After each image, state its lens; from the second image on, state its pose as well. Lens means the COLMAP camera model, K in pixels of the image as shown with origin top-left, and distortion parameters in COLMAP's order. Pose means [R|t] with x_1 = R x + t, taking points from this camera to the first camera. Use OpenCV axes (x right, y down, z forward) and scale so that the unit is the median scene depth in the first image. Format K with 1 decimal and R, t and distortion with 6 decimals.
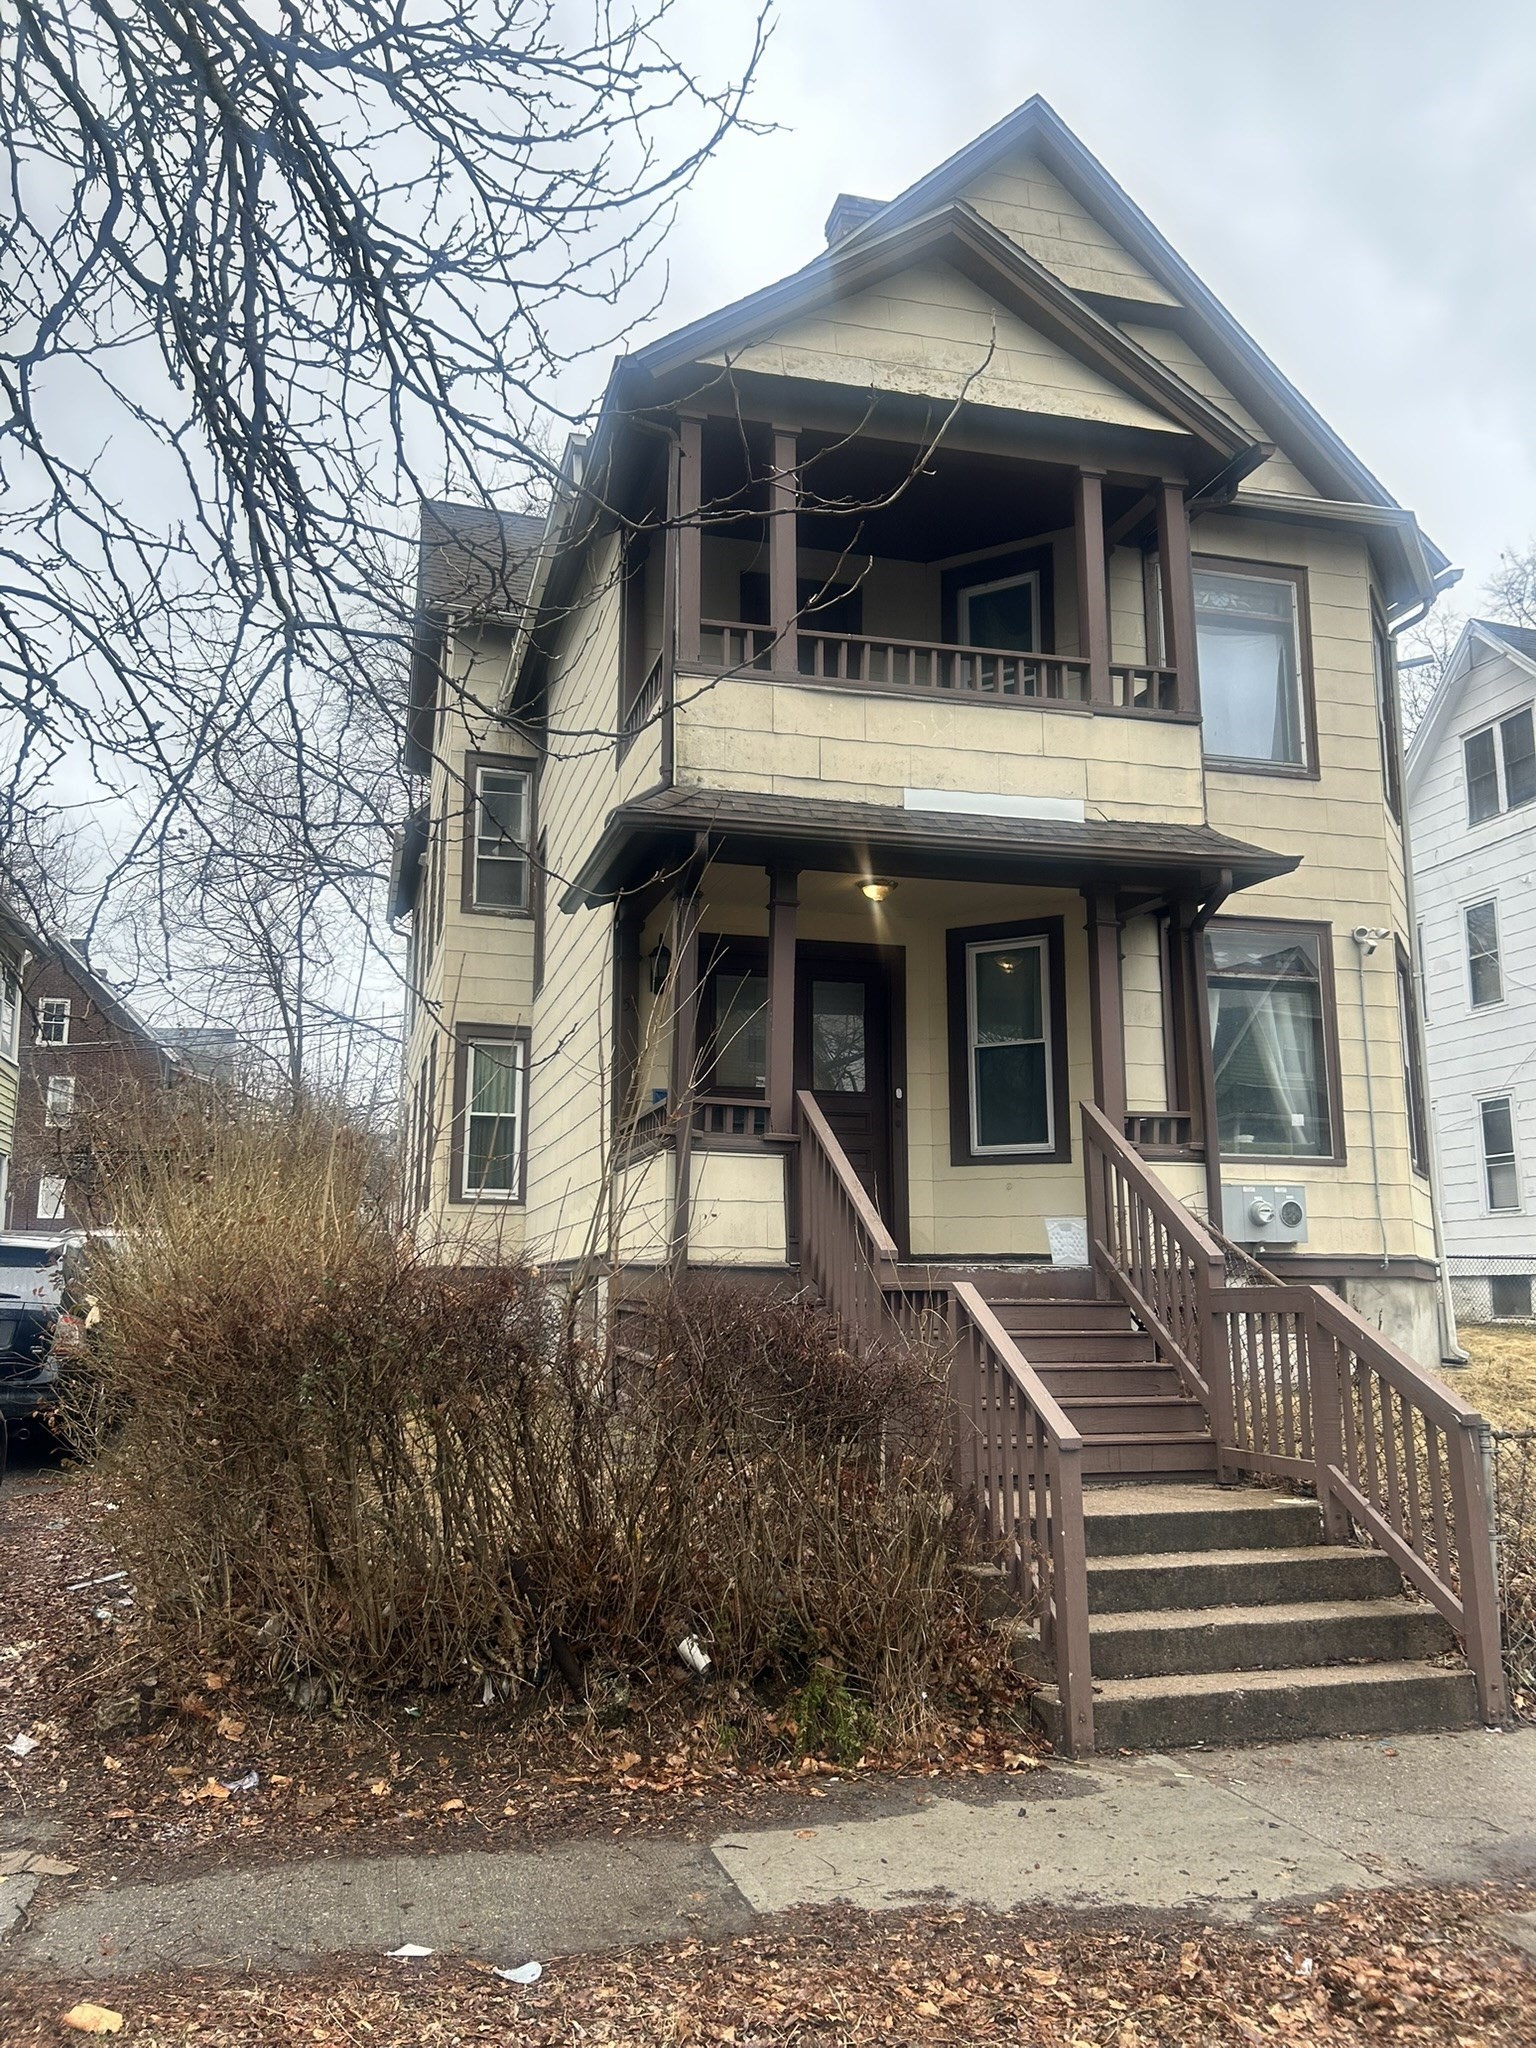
lens RADIAL K [[1534.5, 0, 768.0], [0, 1534.5, 1024.0], [0, 0, 1]] dist [0.011651, 0.002157]
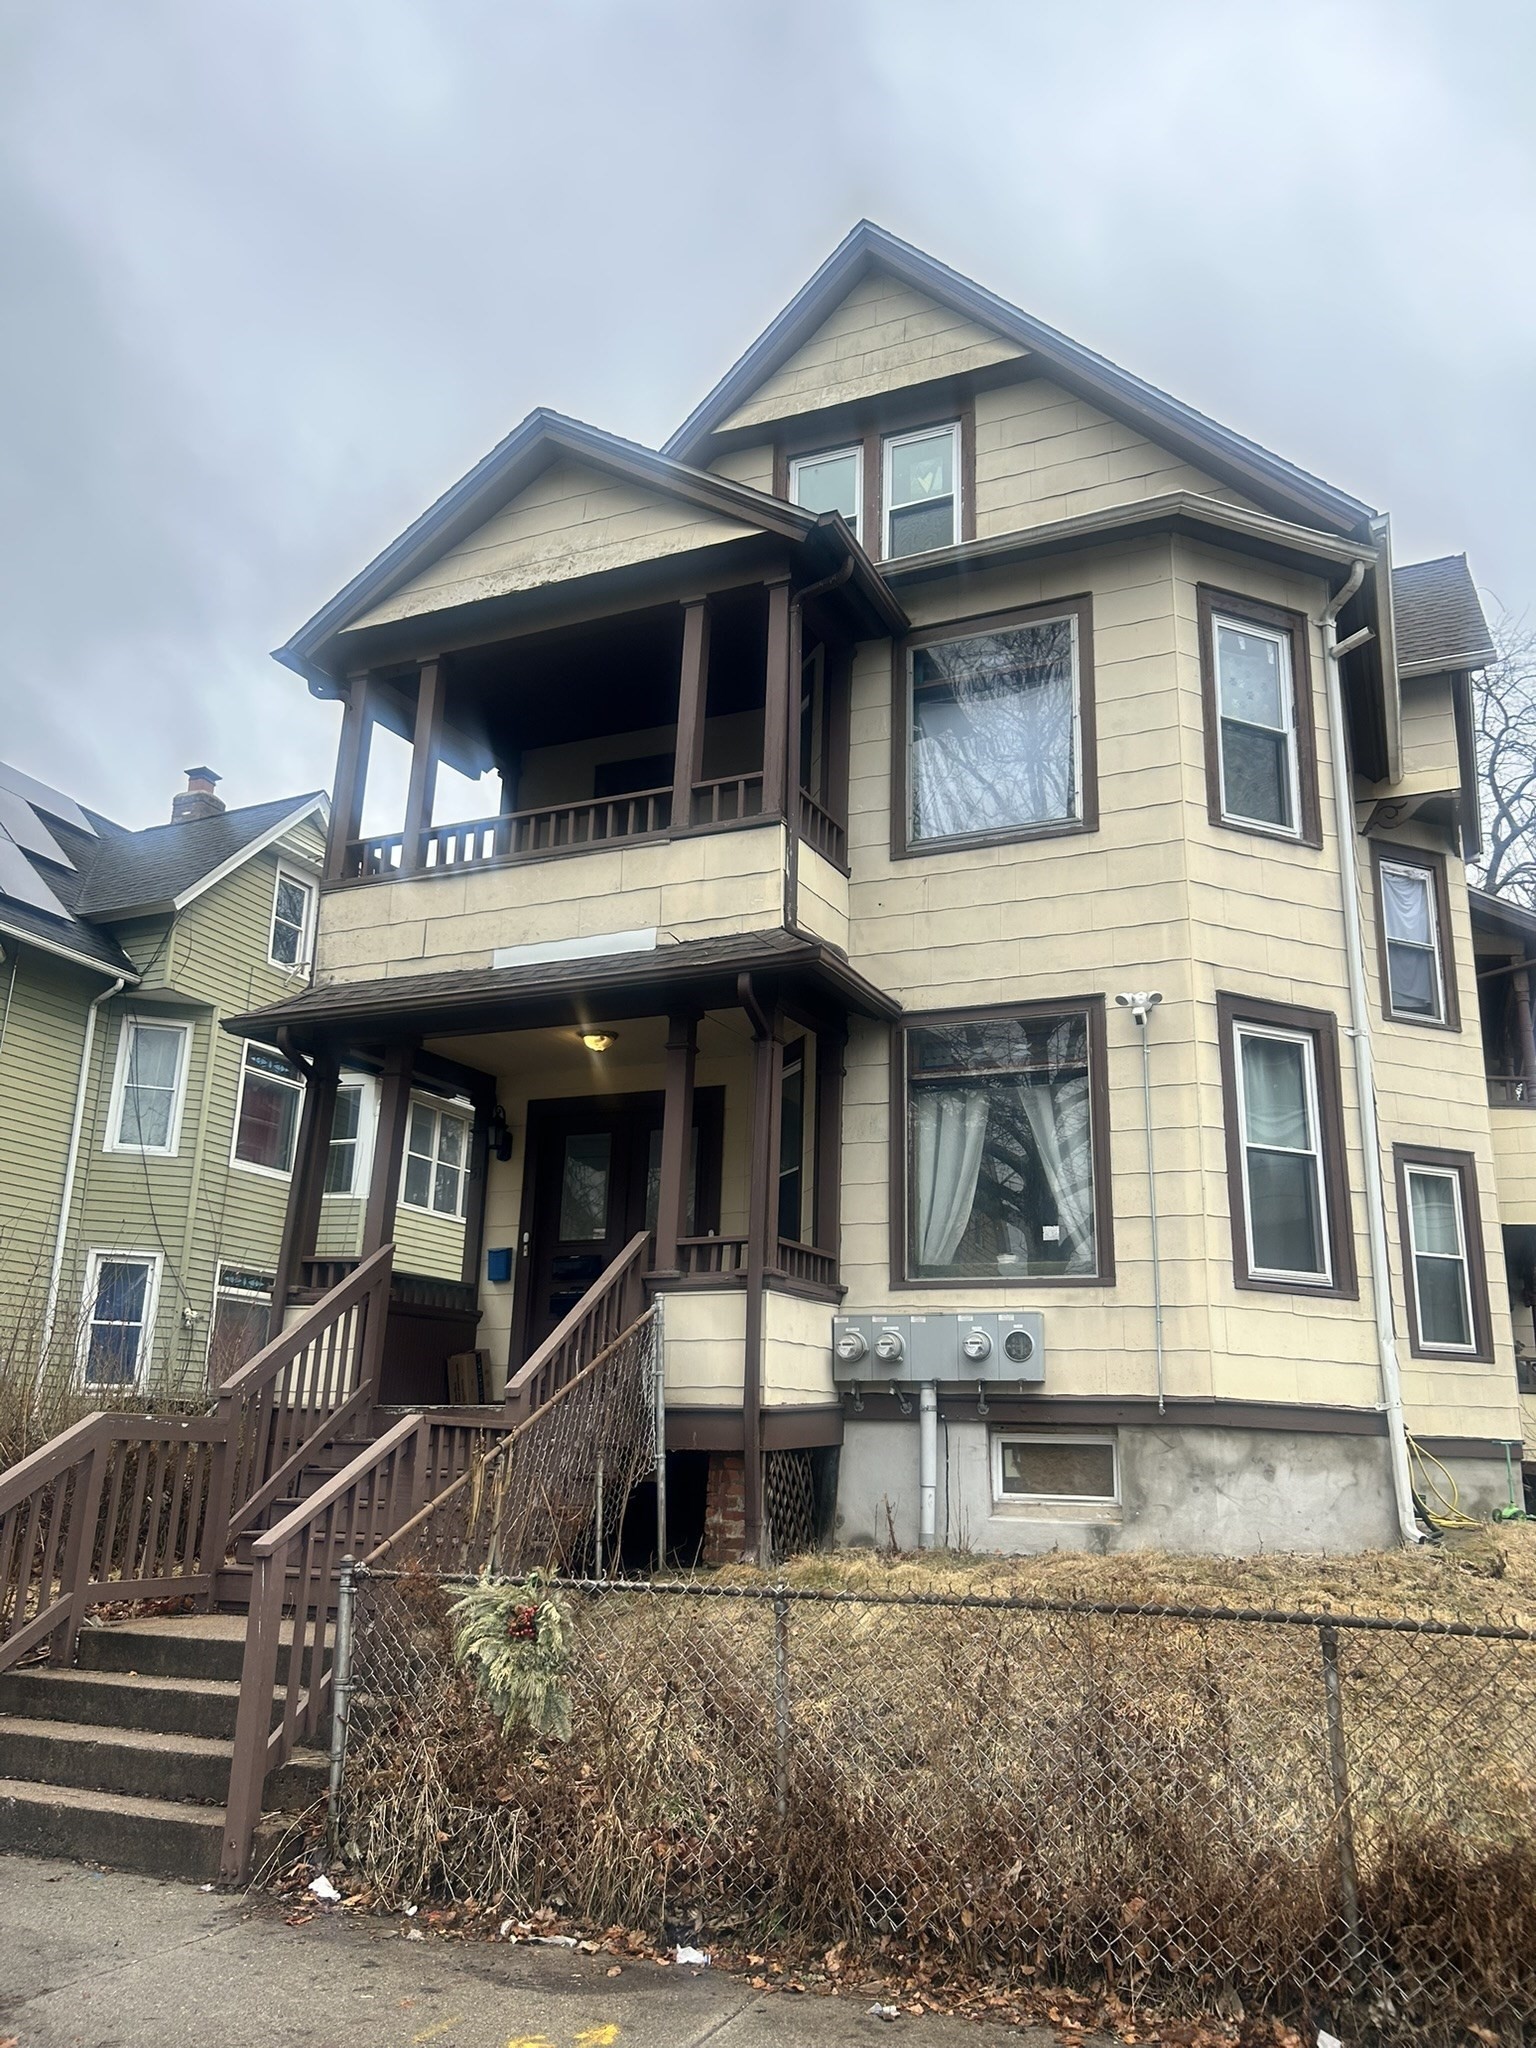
lens RADIAL K [[1496.7, 0, 768.0], [0, 1496.7, 1024.0], [0, 0, 1]] dist [0.048556, -0.122651]
pose [[0.792720, -0.144996, -0.592091, 0.728751], [0.085295, 0.988127, -0.127785, 0.040879], [0.603589, 0.050795, 0.795676, 0.242557]]
